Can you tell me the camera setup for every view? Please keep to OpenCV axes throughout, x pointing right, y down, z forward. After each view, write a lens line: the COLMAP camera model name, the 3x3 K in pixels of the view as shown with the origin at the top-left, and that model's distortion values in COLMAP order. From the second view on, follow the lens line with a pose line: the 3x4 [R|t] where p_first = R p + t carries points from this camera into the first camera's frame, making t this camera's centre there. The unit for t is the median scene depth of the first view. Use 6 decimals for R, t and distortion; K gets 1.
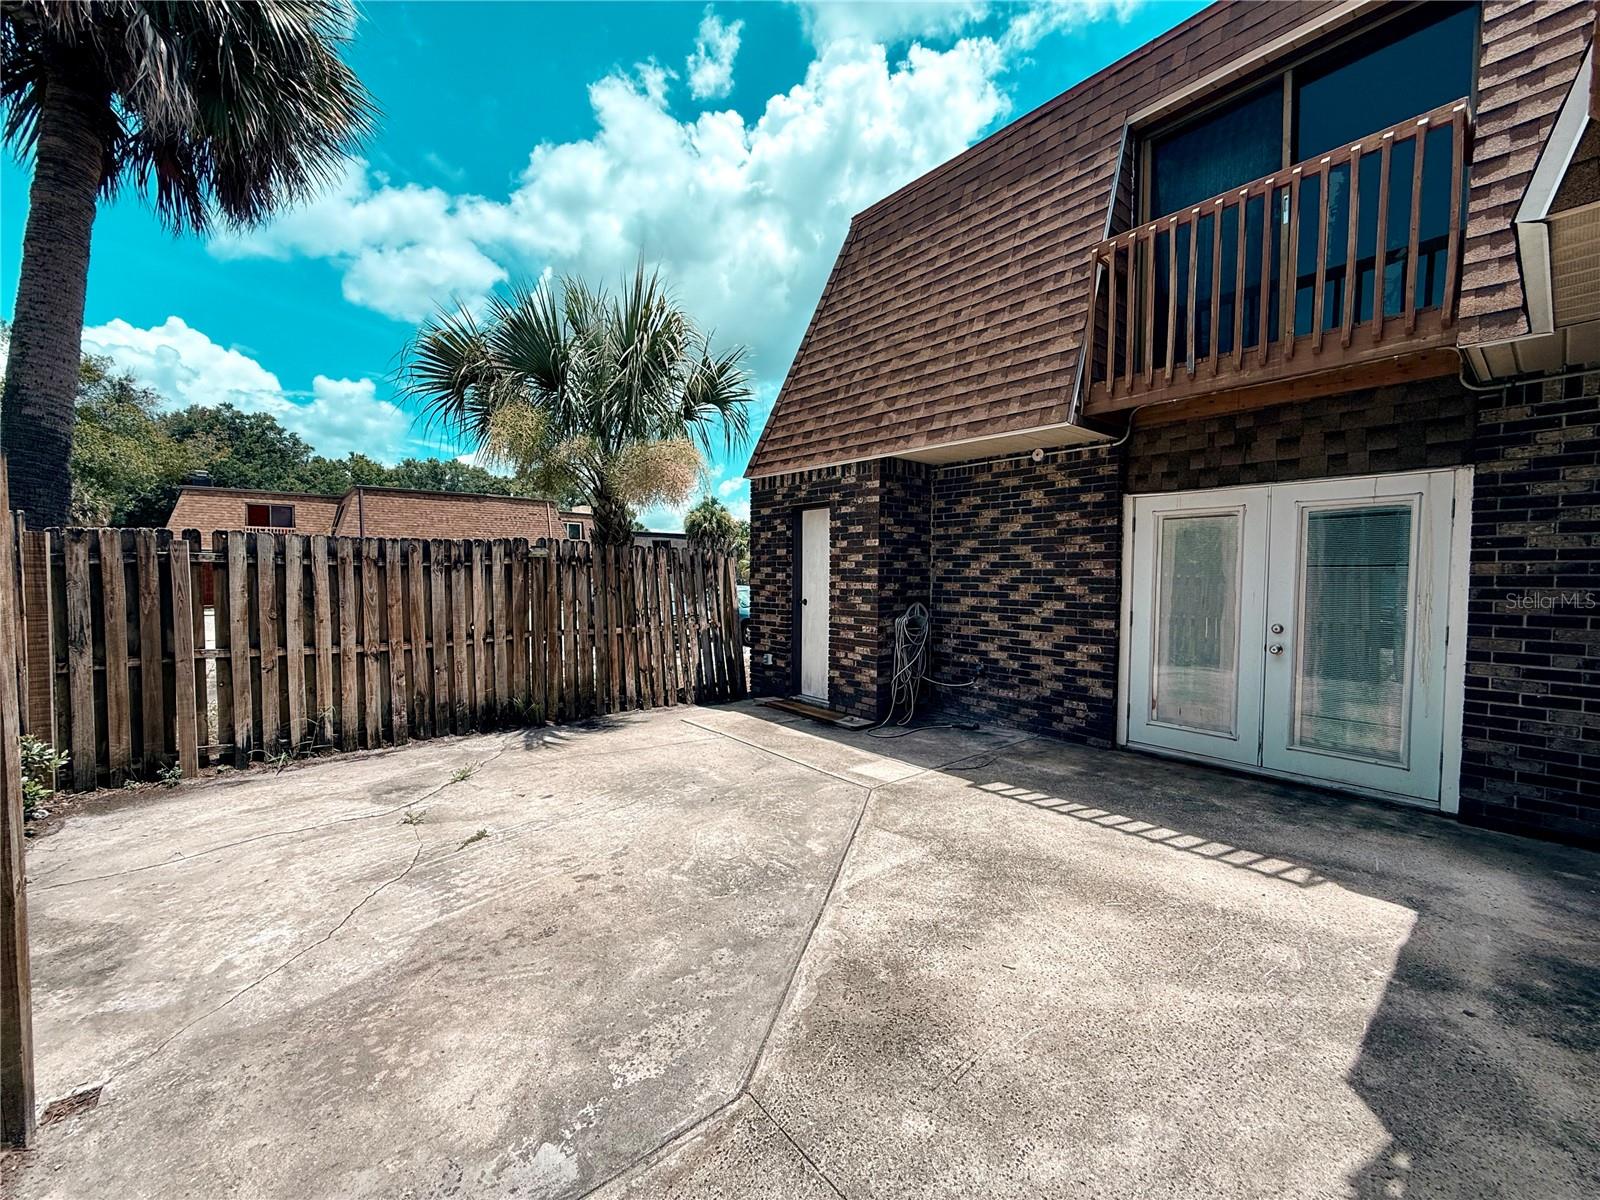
lens RADIAL K [[631.1, 0, 800.0], [0, 631.1, 600.0], [0, 0, 1]] dist [0.001163, -0.000163]
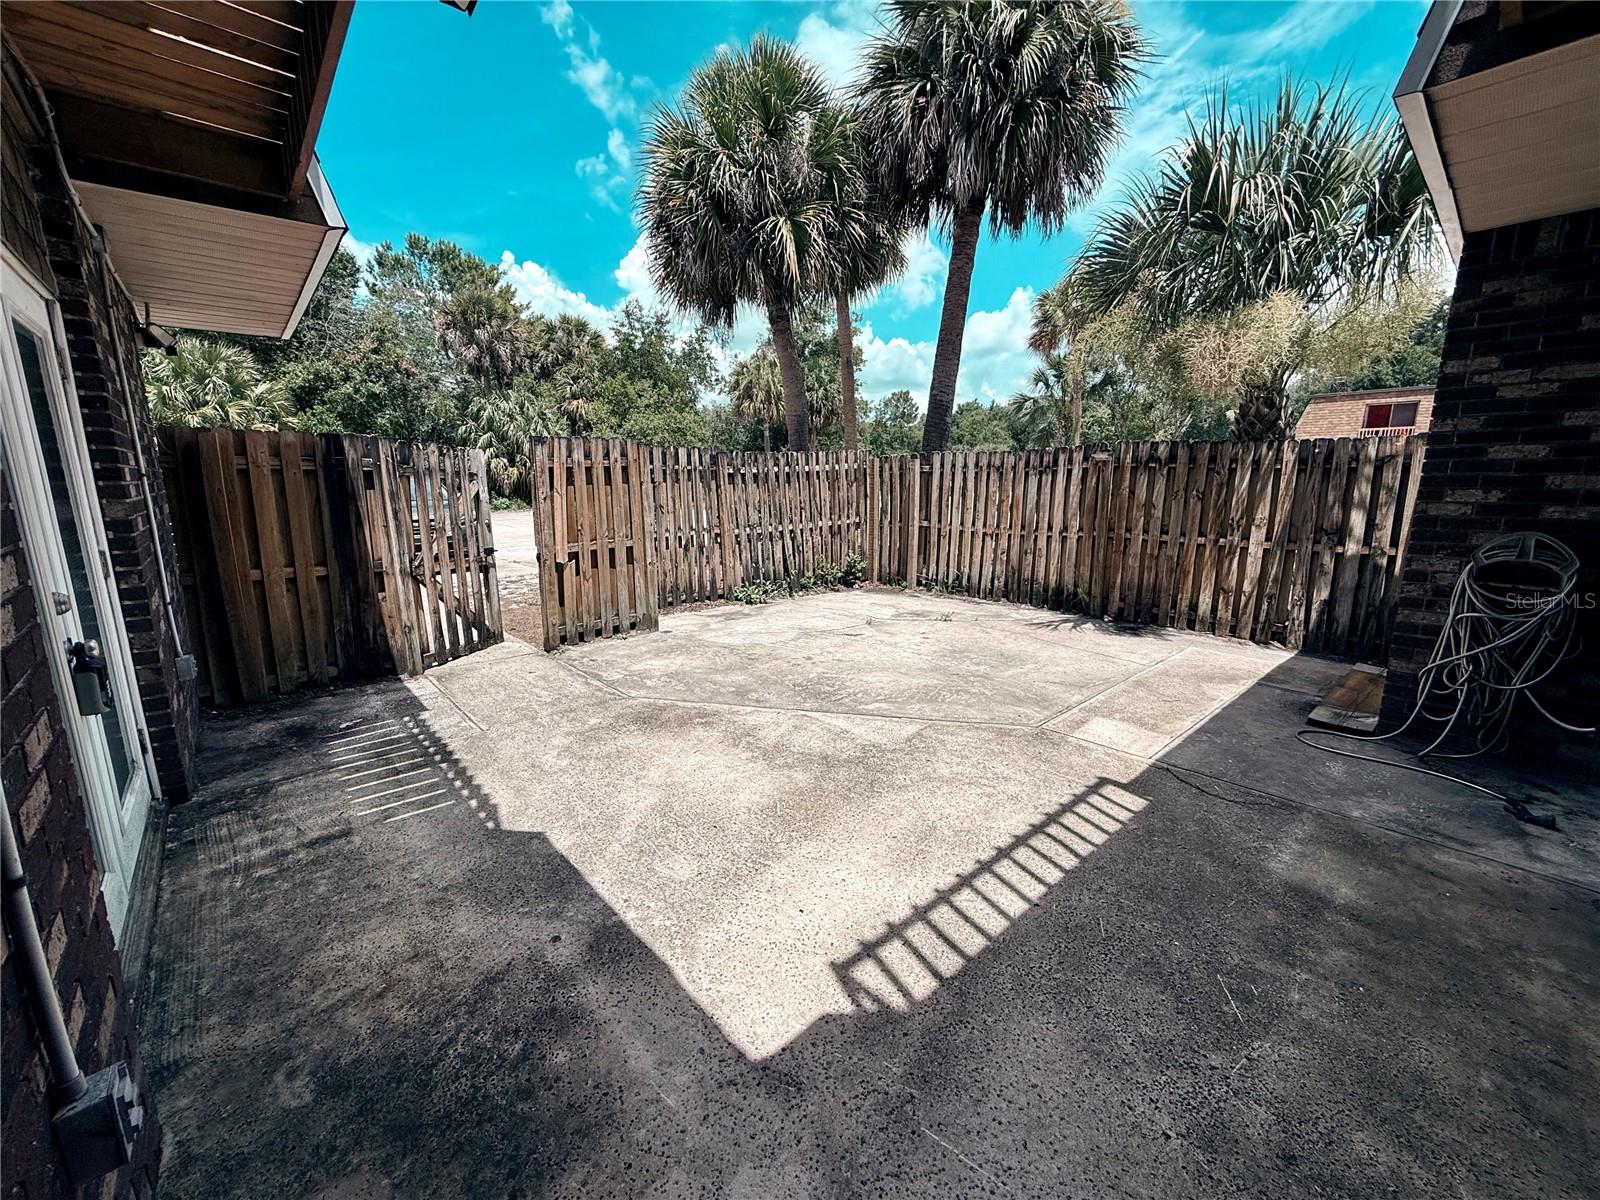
lens RADIAL K [[631.1, 0, 800.0], [0, 631.1, 600.0], [0, 0, 1]] dist [0.001163, -0.000163]
pose [[0.039425, 0.184055, -0.982125, 1.133650], [-0.035614, 0.982524, 0.182700, -0.022608], [0.998588, 0.027775, 0.045291, 0.774669]]
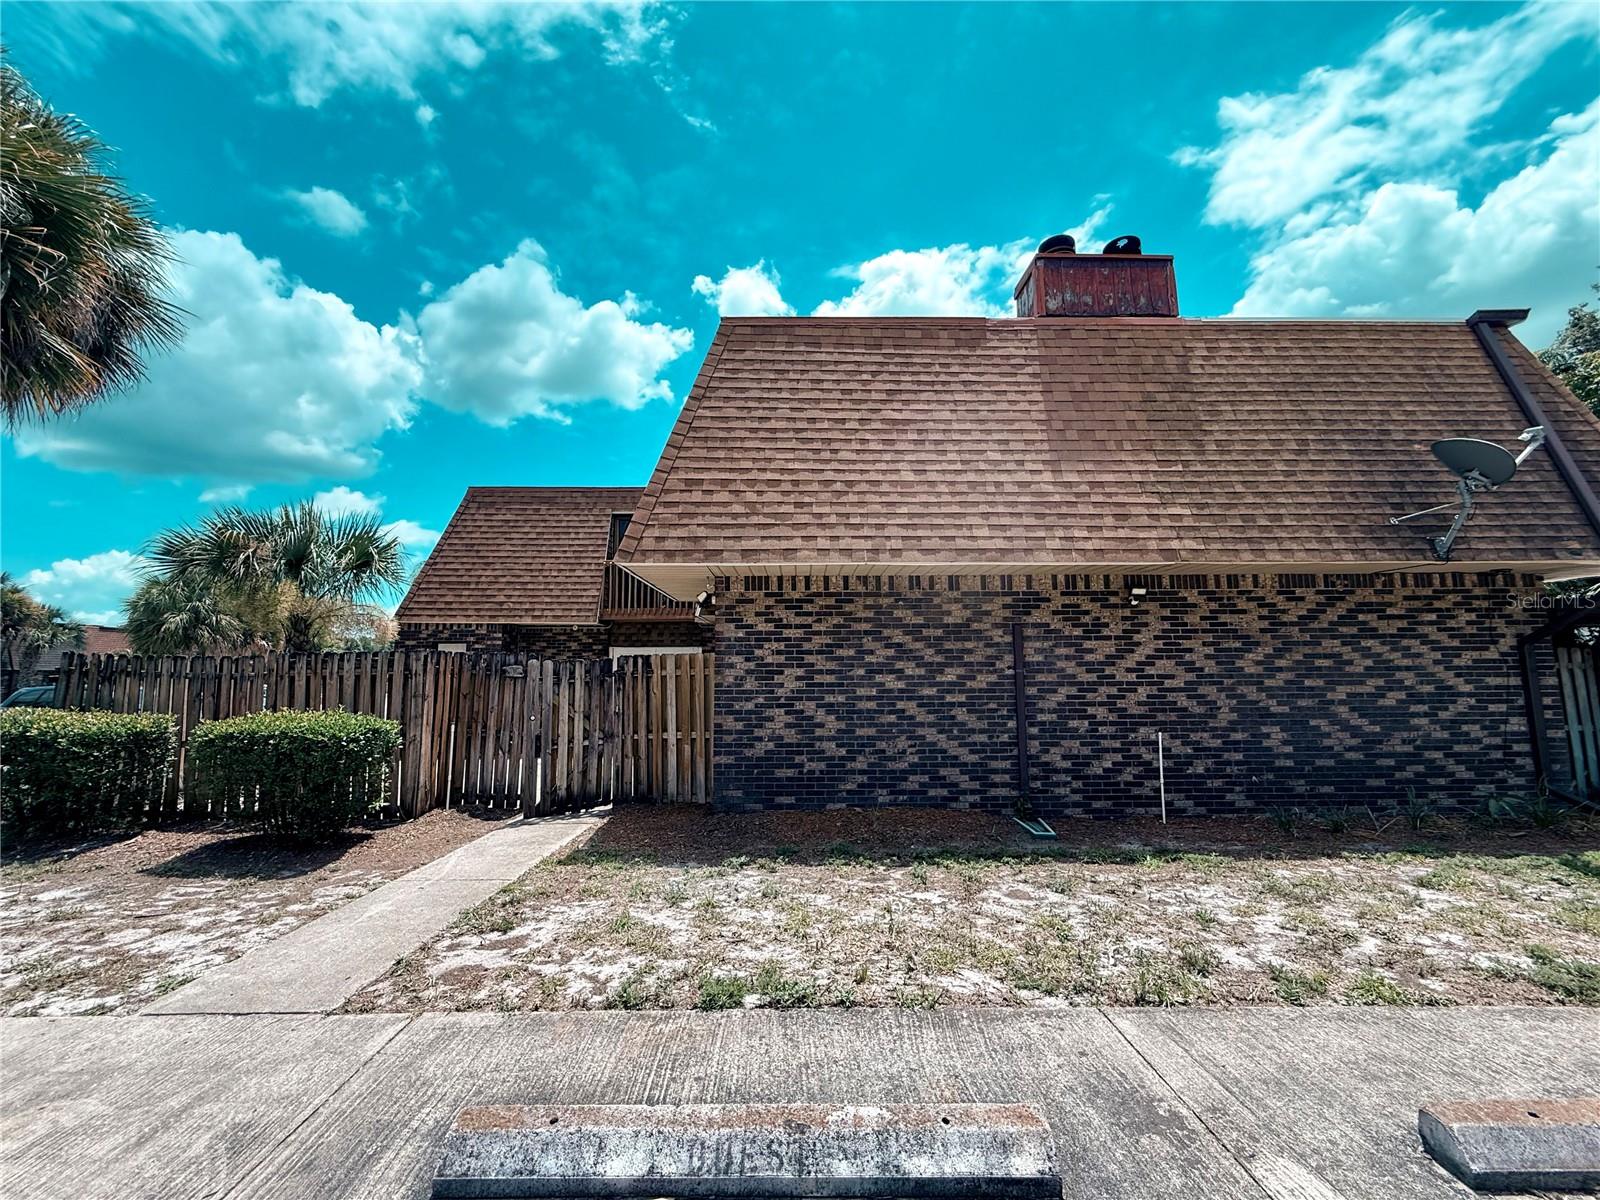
lens RADIAL K [[631.1, 0, 800.0], [0, 631.1, 600.0], [0, 0, 1]] dist [0.001163, -0.000163]
pose [[0.623338, 0.082008, 0.777640, -0.527769], [0.040810, 0.989718, -0.137086, 0.015269], [-0.780887, 0.117187, 0.613582, -0.628249]]
